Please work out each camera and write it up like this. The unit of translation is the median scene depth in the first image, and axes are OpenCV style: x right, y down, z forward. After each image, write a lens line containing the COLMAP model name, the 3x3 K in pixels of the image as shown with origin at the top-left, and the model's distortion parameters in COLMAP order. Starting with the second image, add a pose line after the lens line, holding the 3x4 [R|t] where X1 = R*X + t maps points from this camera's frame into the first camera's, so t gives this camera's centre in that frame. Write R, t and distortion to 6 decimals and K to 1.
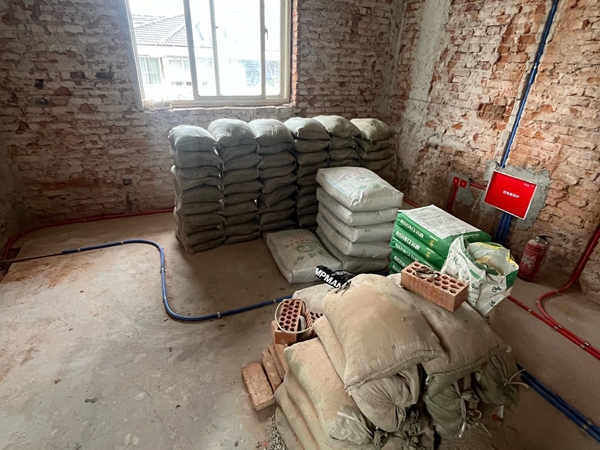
lens RADIAL K [[325.3, 0, 300.0], [0, 325.3, 225.0], [0, 0, 1]] dist [-0.003819, 0.000095]
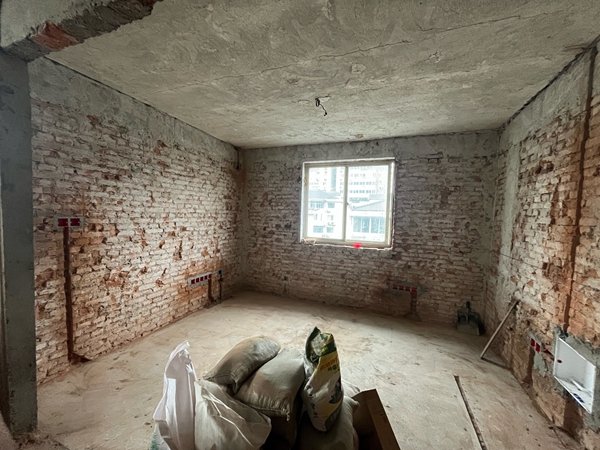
lens RADIAL K [[244.7, 0, 300.0], [0, 244.7, 225.0], [0, 0, 1]] dist [-0.000446, -0.000119]
pose [[0.701707, 0.023046, -0.712093, 0.551764], [-0.329328, 0.896784, -0.295502, -0.020255], [0.631784, 0.441868, 0.636869, 0.027495]]
